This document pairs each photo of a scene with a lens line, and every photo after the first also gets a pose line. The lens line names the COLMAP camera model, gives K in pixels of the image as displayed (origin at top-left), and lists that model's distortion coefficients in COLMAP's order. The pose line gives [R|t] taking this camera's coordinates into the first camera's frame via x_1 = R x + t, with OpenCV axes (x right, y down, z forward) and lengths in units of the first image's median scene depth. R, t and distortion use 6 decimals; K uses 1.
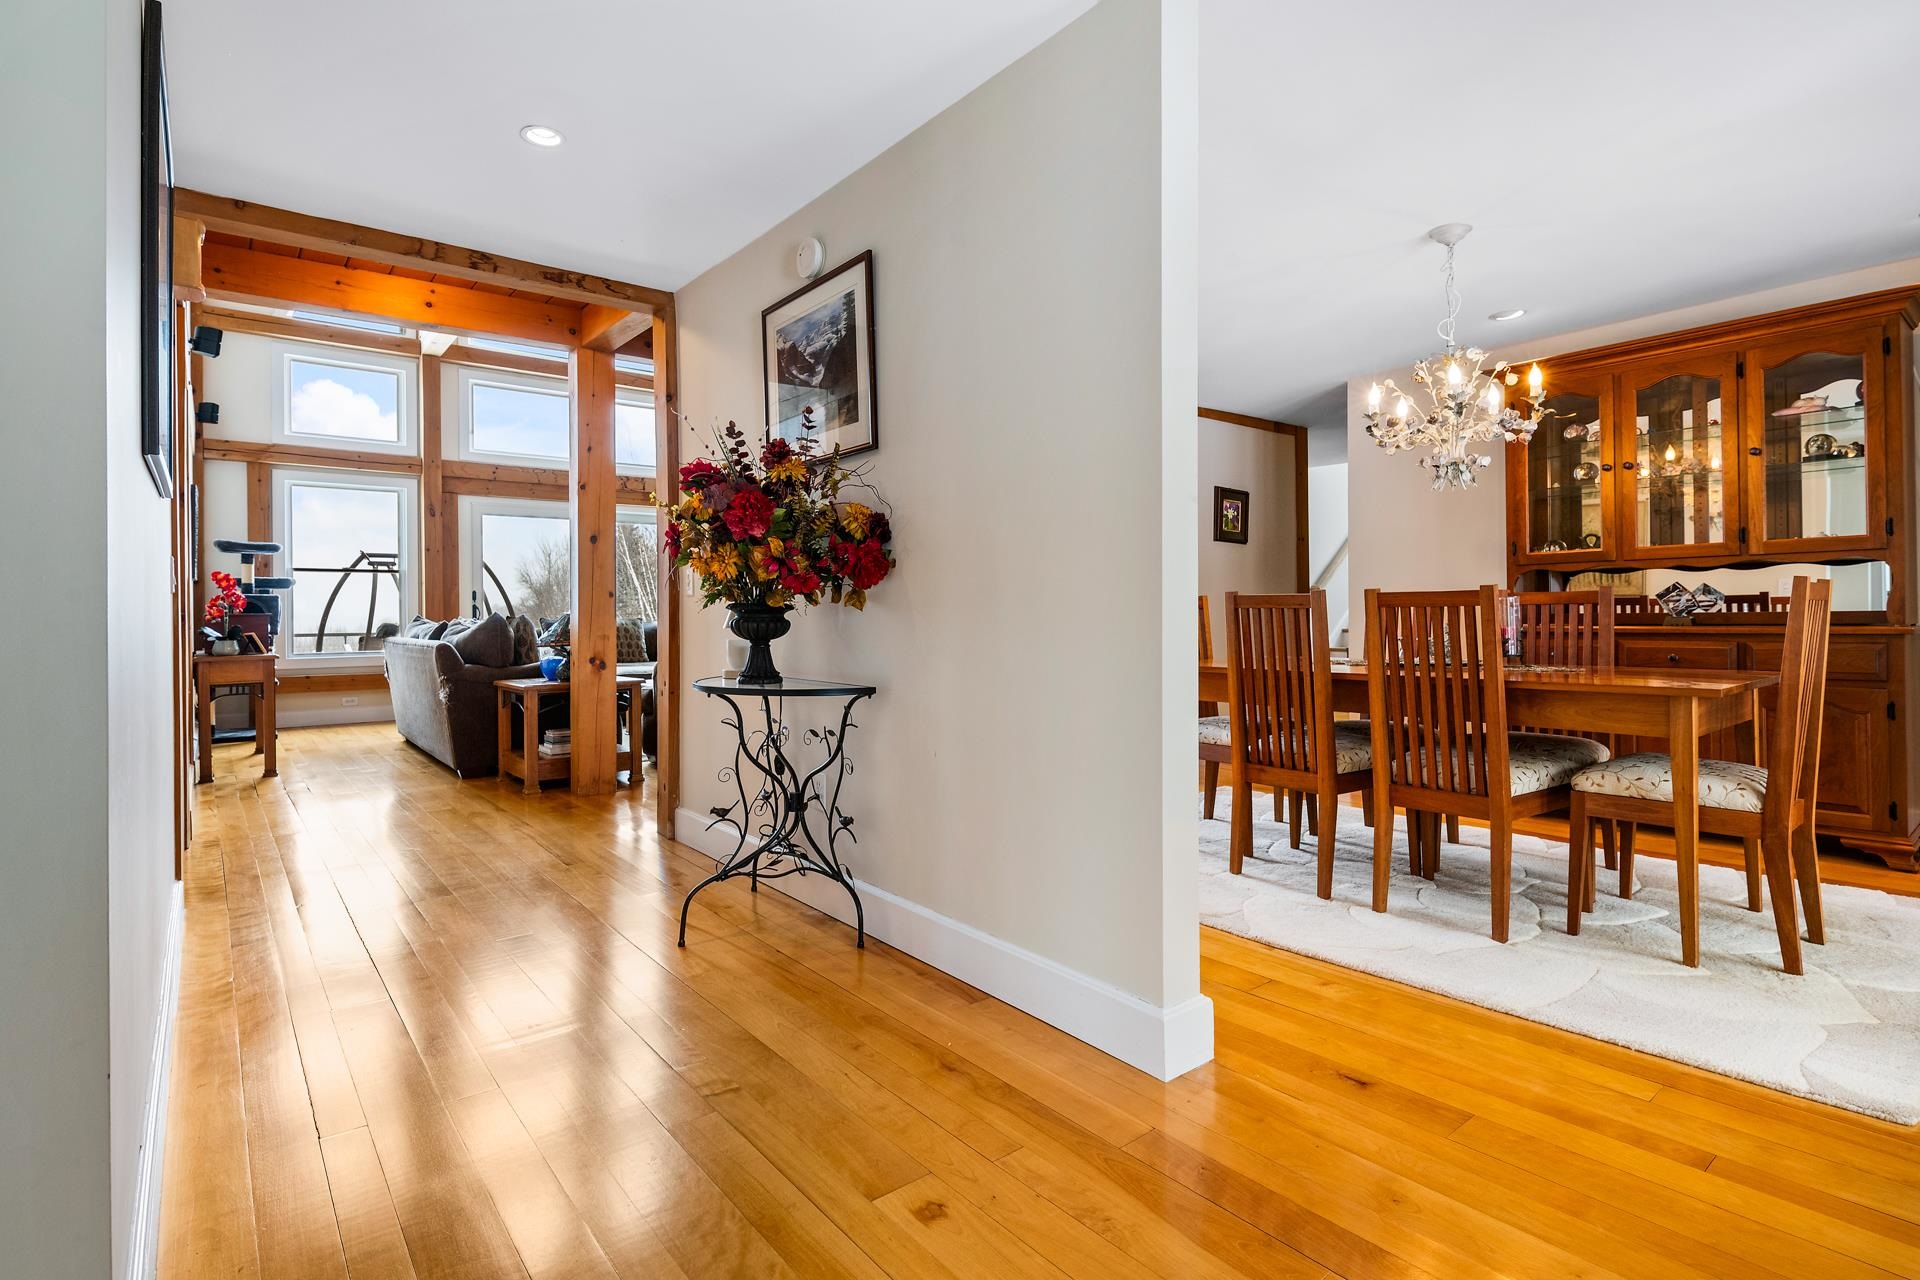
lens RADIAL K [[932.6, 0, 960.0], [0, 932.6, 640.0], [0, 0, 1]] dist [0.001113, 0.000132]
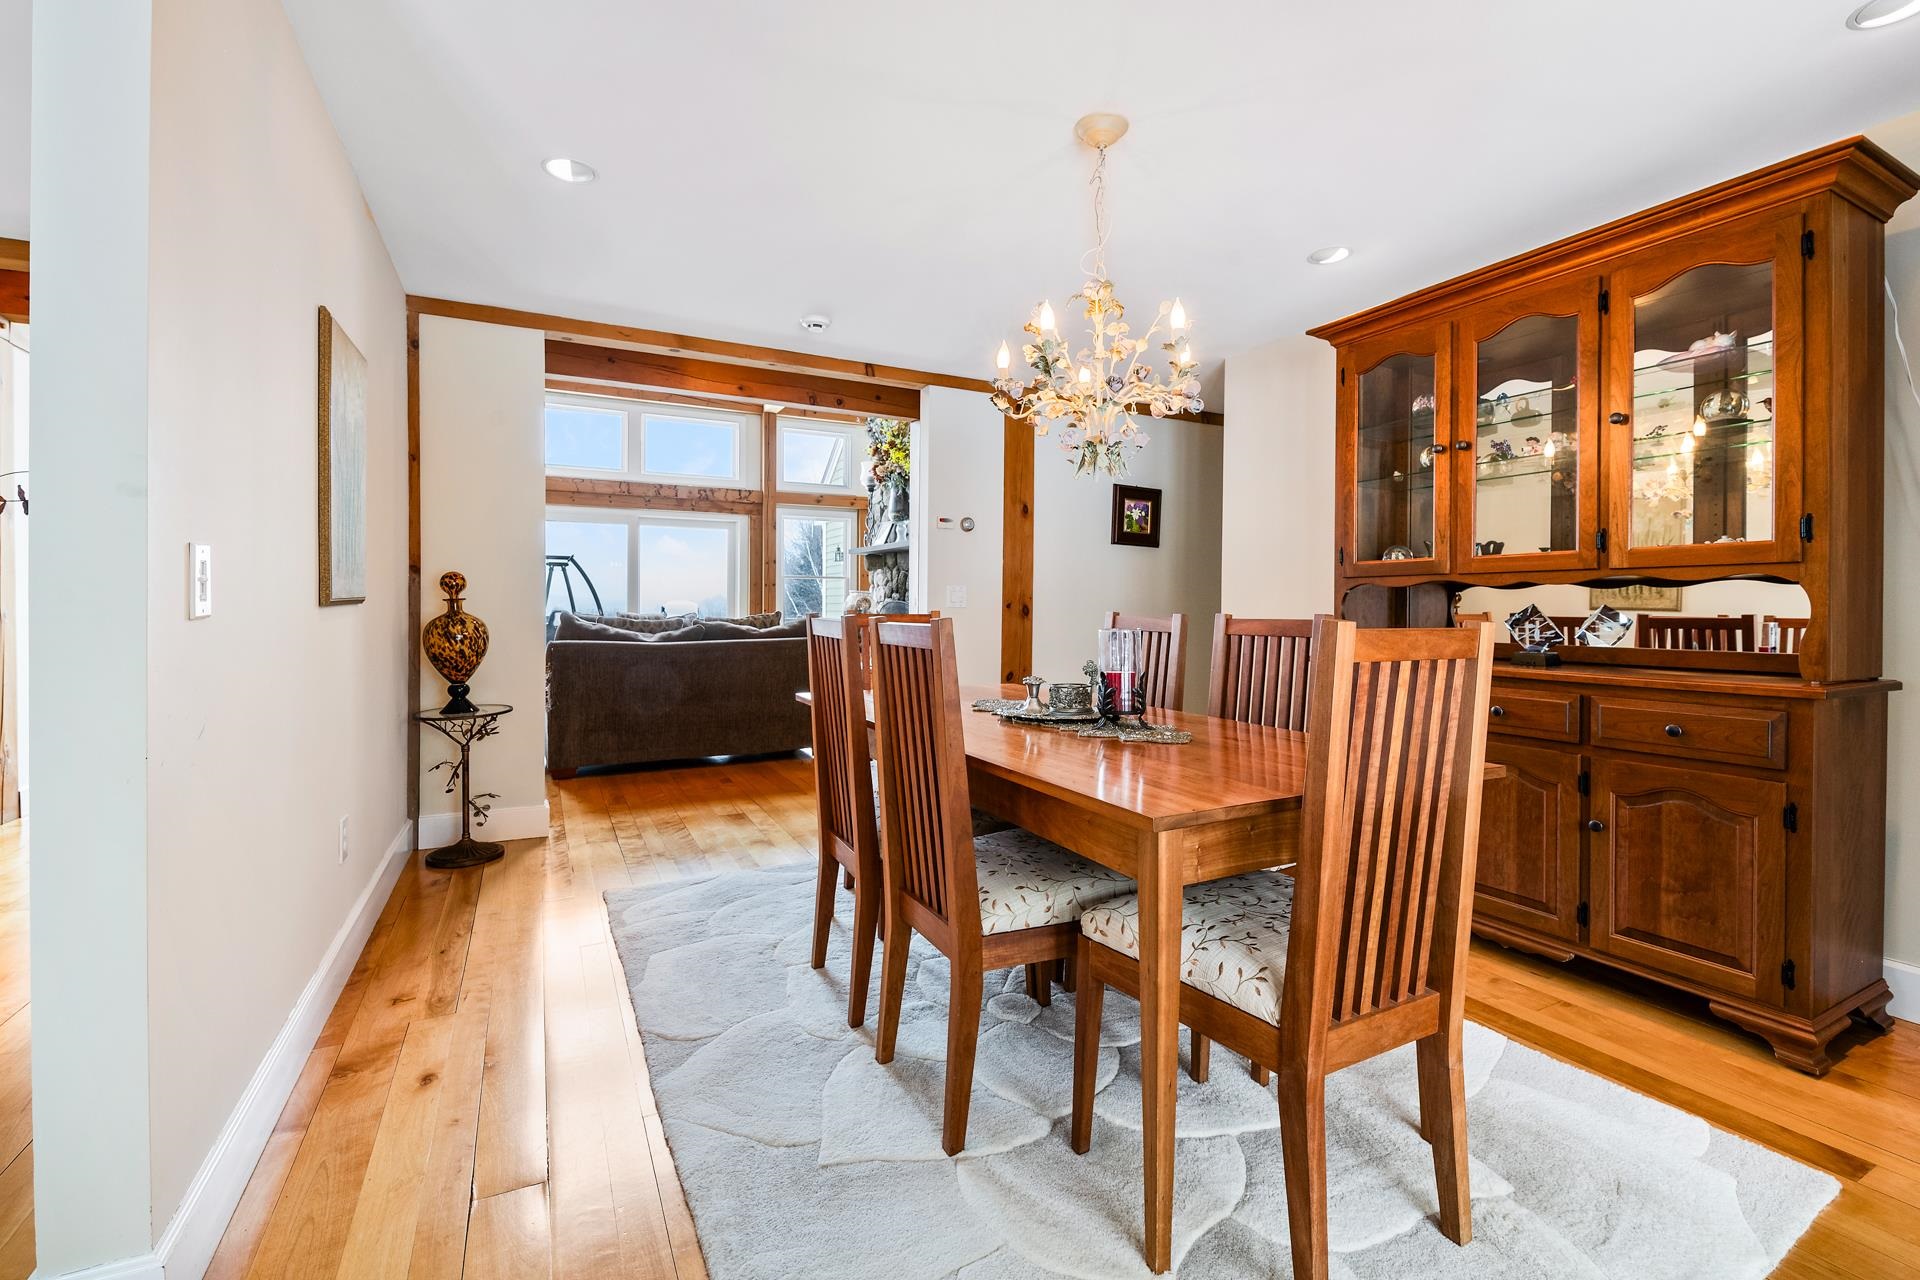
lens RADIAL K [[835.0, 0, 960.0], [0, 835.0, 640.0], [0, 0, 1]] dist [0.000104, -0.000446]
pose [[0.978800, 0.021443, -0.203694, 0.502753], [-0.018590, 0.999701, 0.015912, -0.039831], [0.203974, -0.011788, 0.978905, 0.295589]]
